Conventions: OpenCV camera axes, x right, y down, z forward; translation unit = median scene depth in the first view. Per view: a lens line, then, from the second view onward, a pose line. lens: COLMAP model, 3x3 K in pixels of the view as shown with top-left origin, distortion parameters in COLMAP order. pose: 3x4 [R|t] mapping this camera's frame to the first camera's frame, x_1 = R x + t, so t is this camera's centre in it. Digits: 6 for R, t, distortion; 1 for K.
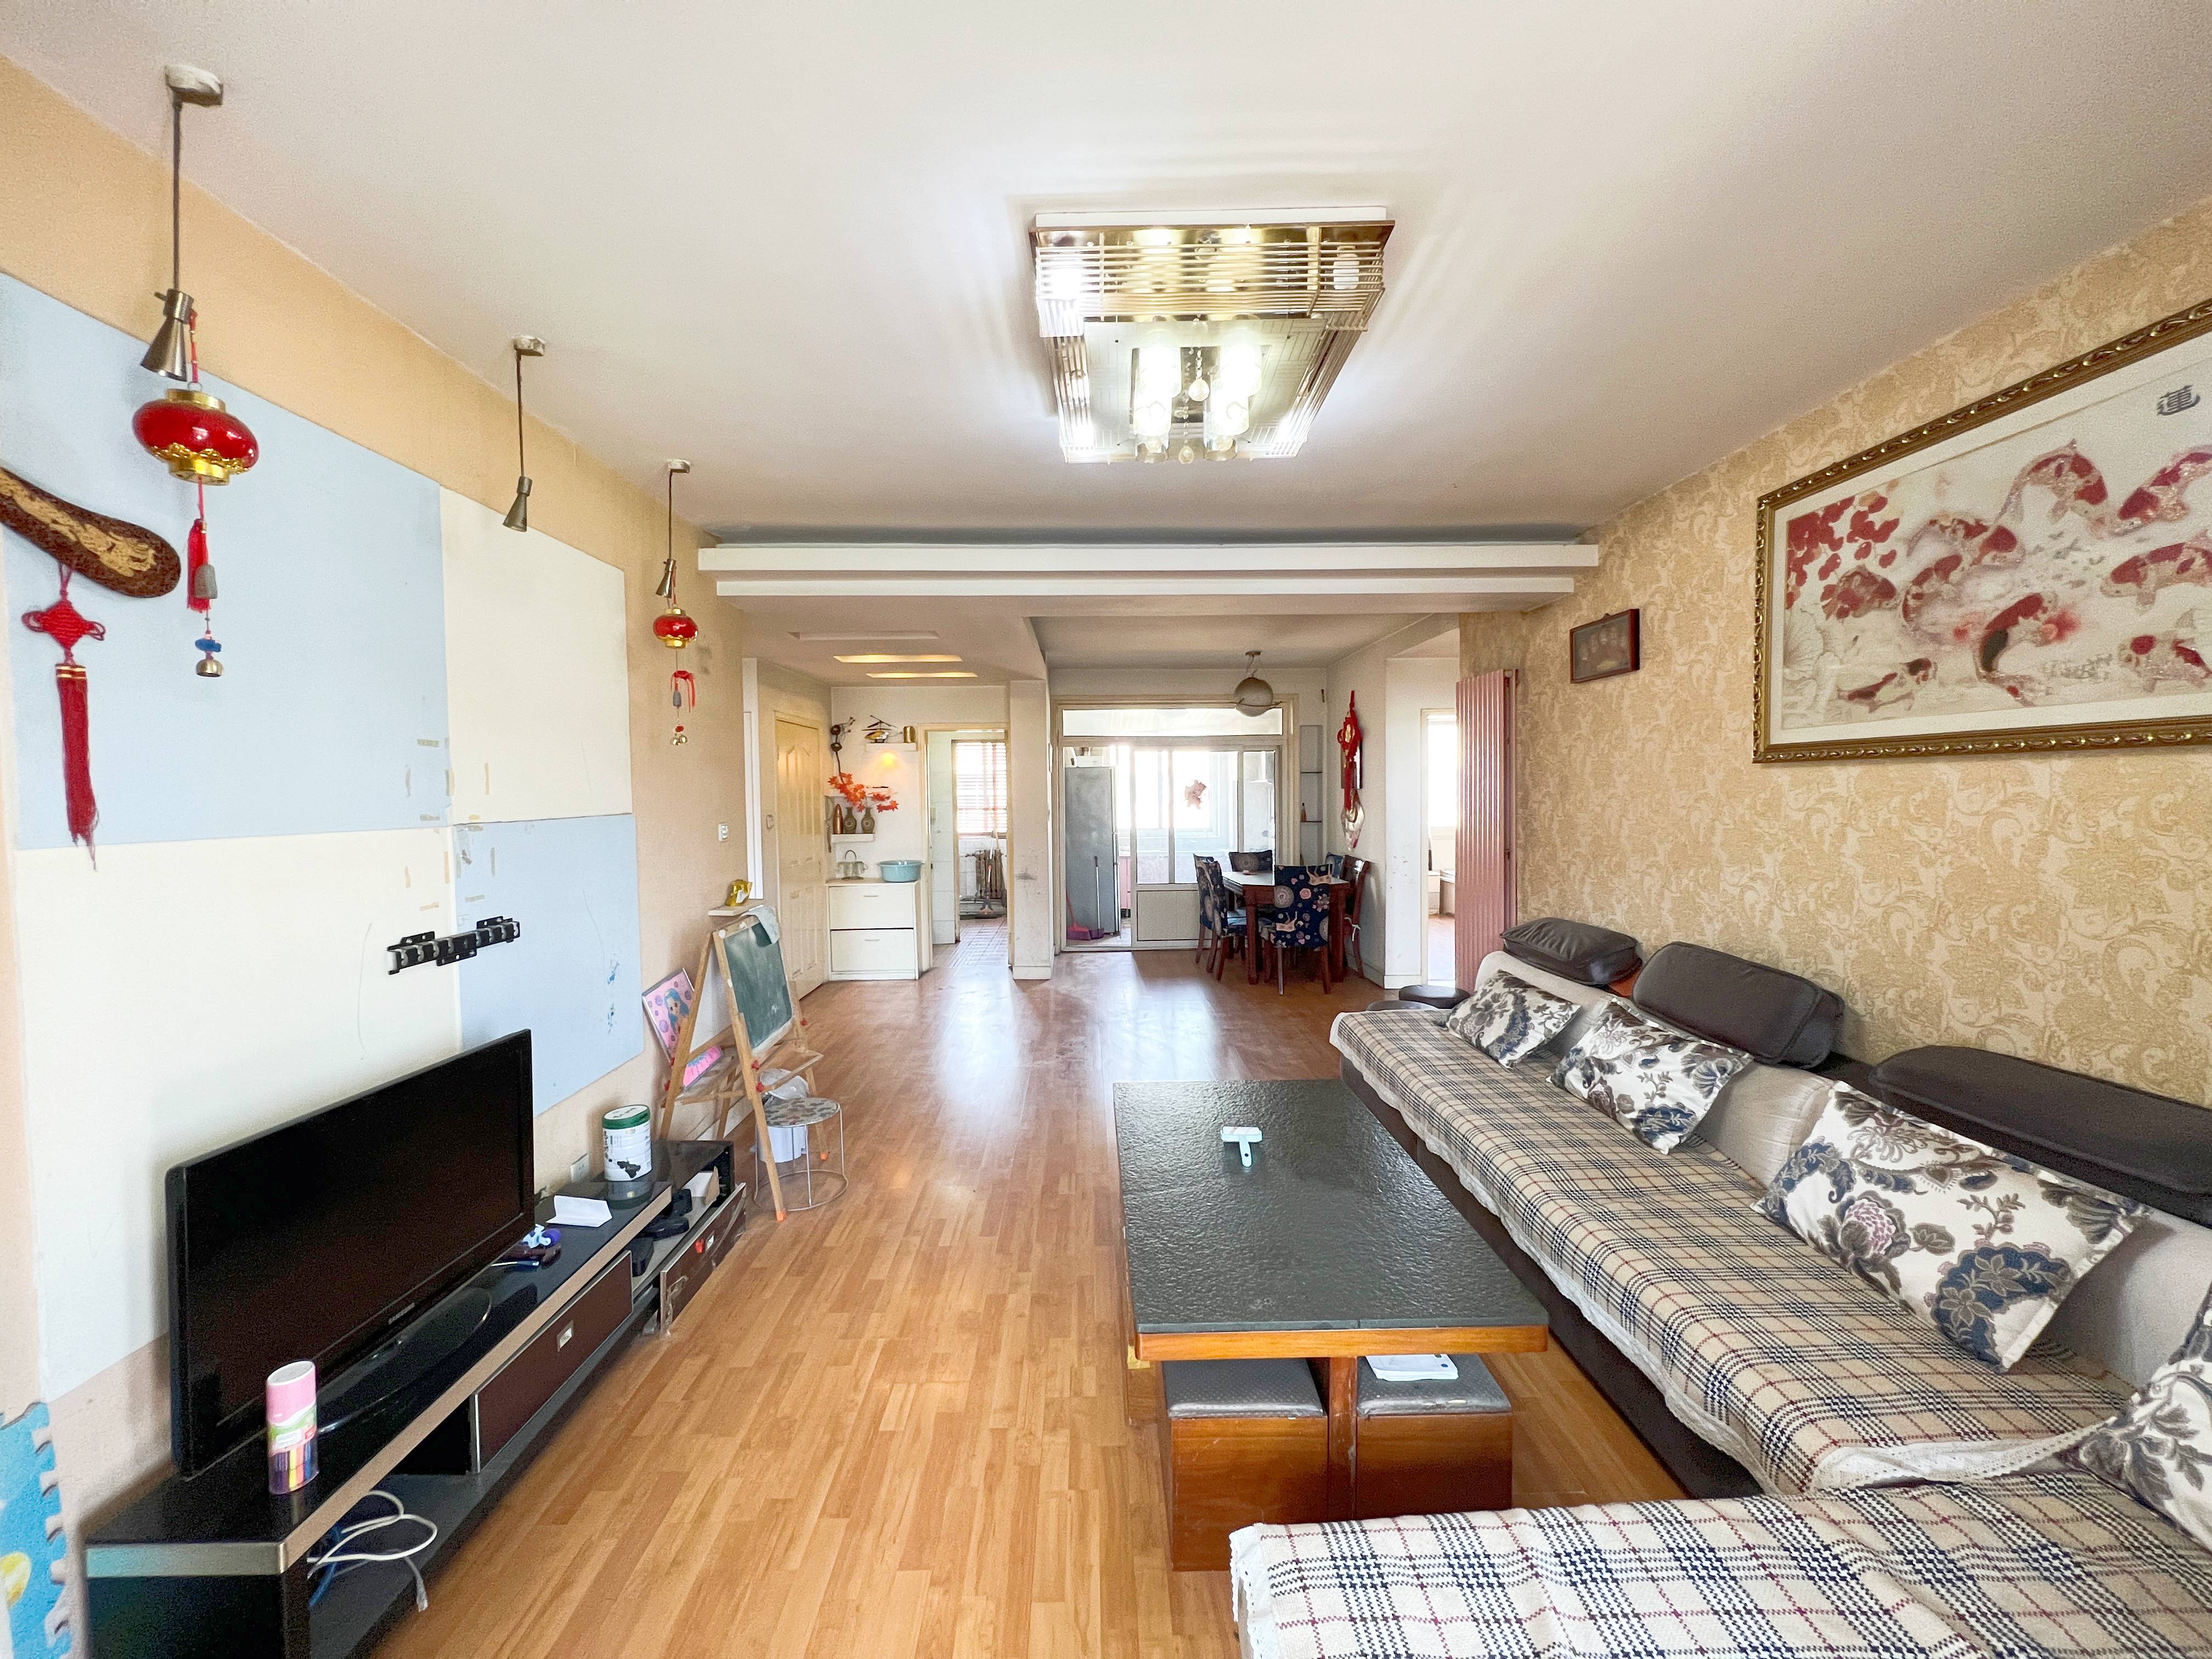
lens RADIAL K [[889.8, 0, 1104.0], [0, 889.8, 824.7], [0, 0, 1]] dist [-0.001322, -0.000182]
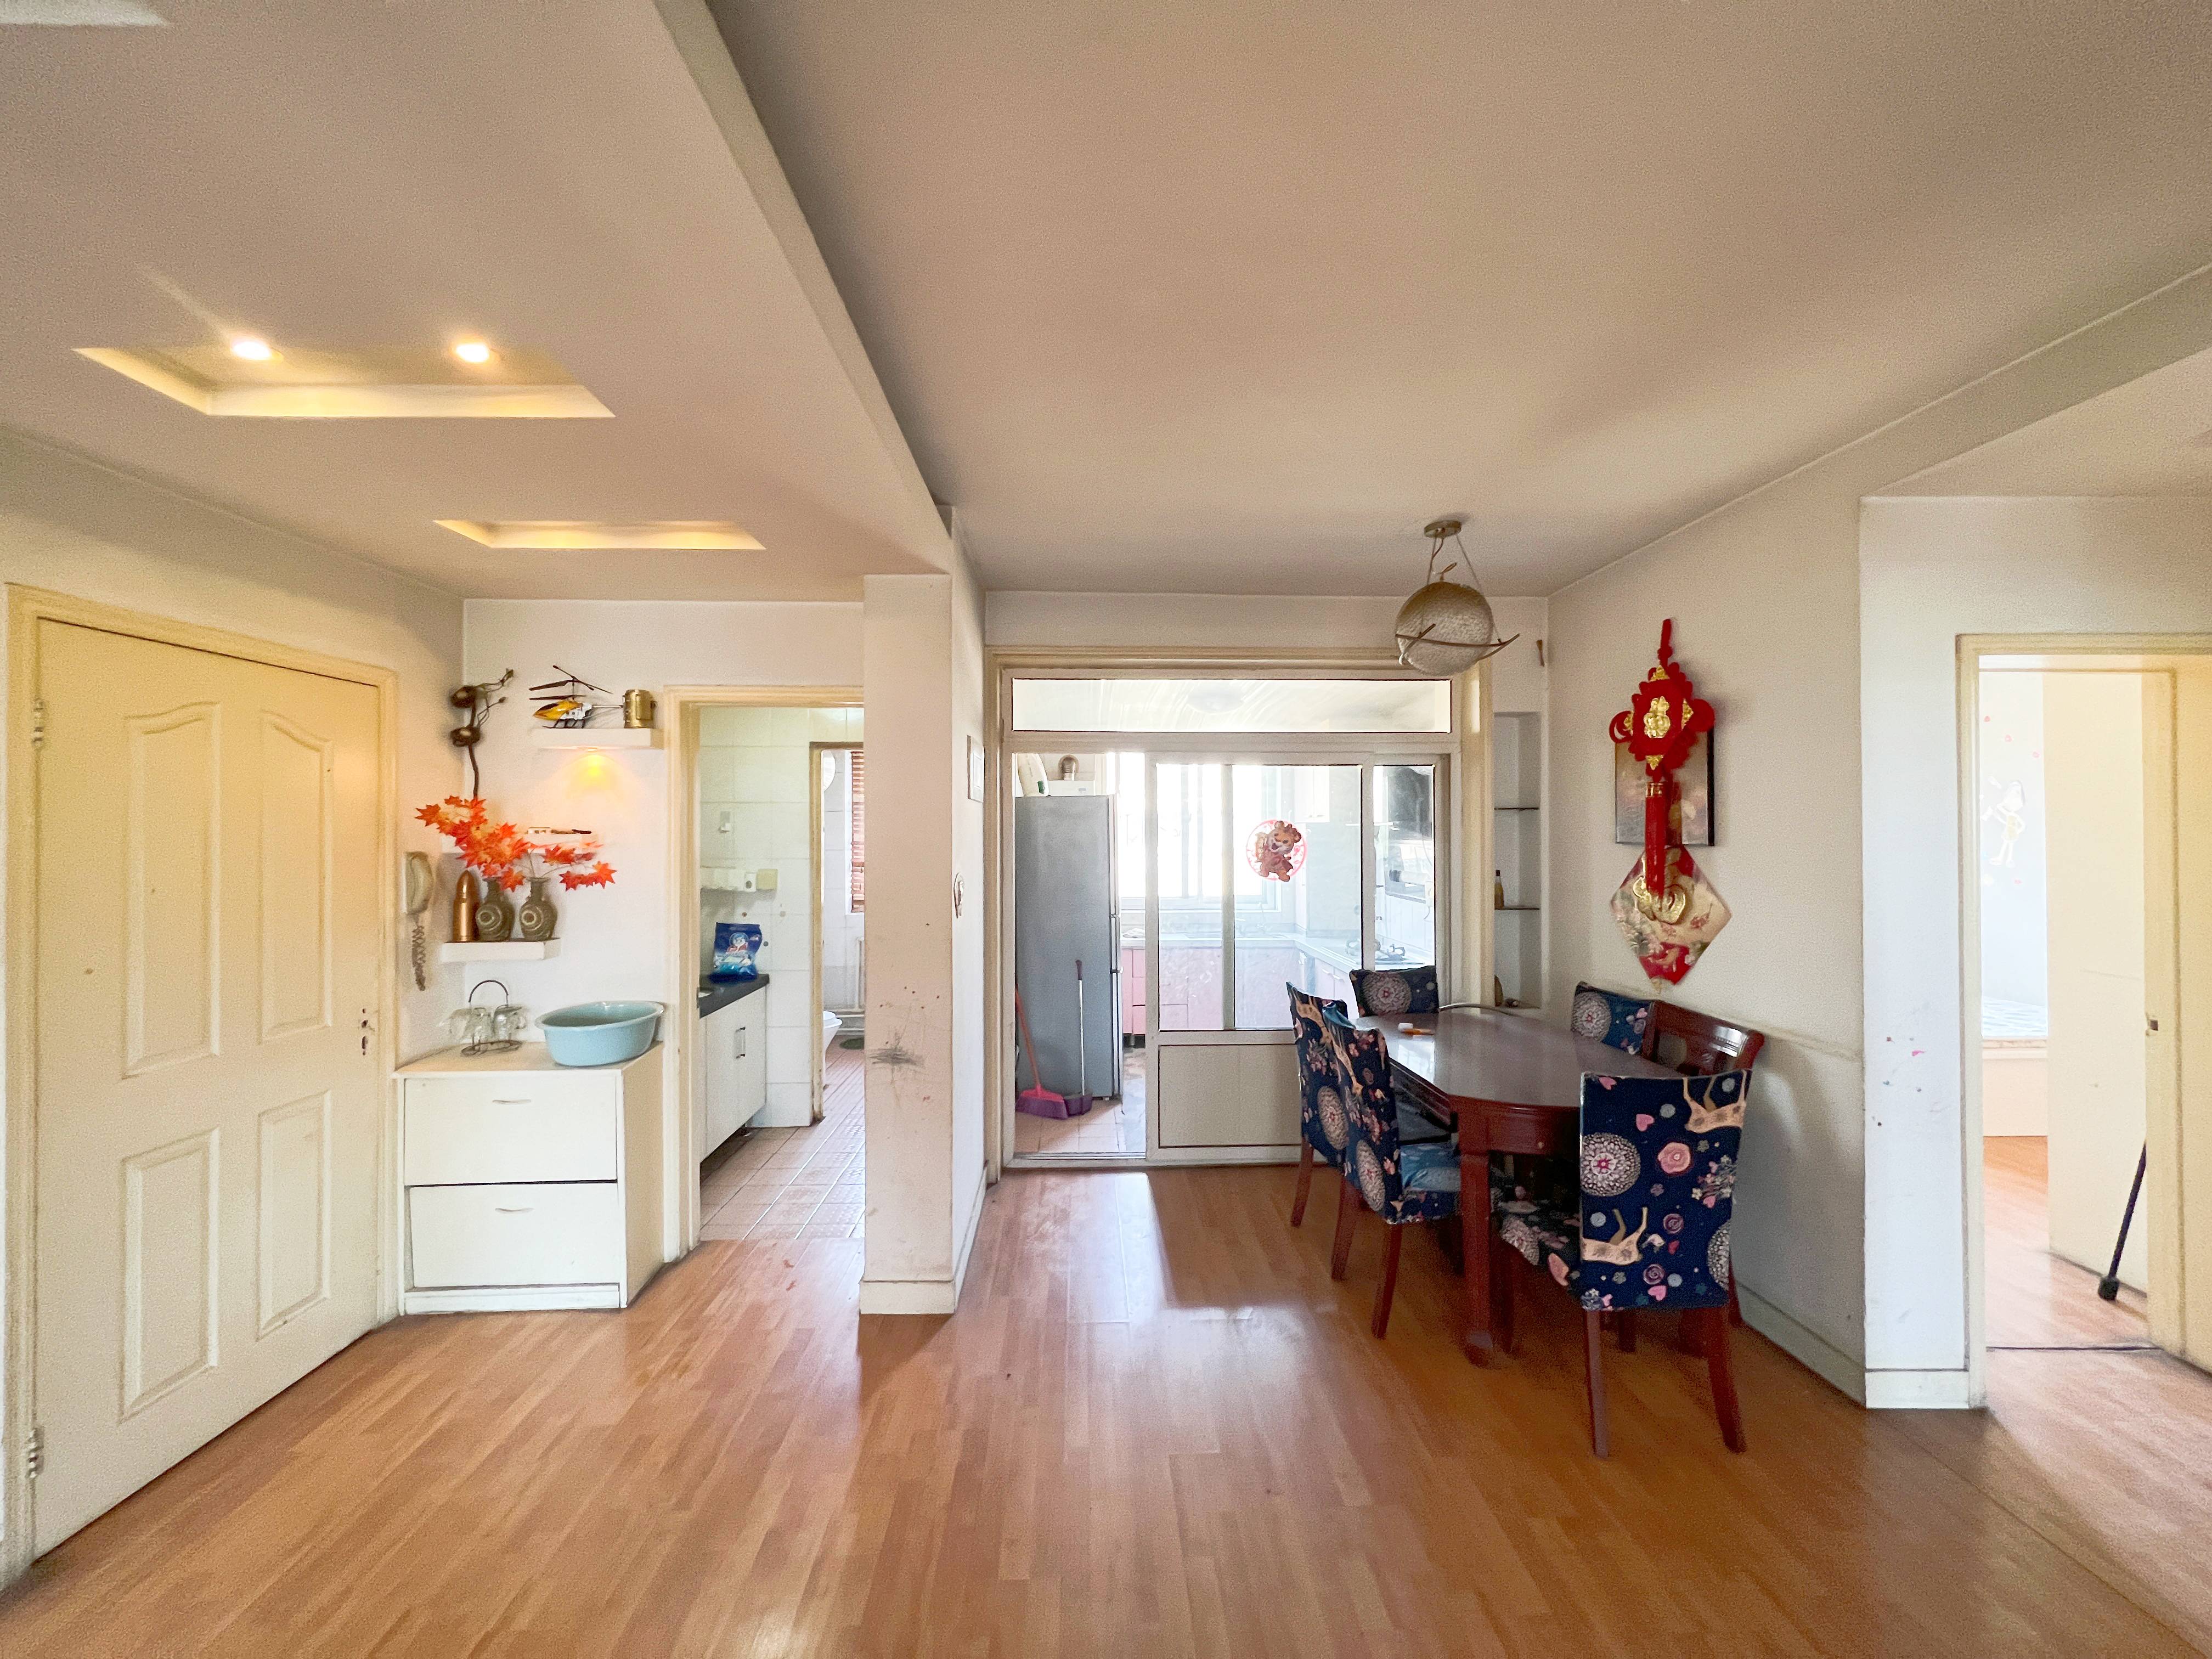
lens RADIAL K [[889.8, 0, 1105.7], [0, 889.8, 829.0], [0, 0, 1]] dist [-0.001322, -0.000182]
pose [[0.999949, 0.009335, 0.003940, 0.004552], [-0.009179, 0.999239, -0.037911, -0.029406], [-0.004291, 0.037872, 0.999273, 0.570112]]
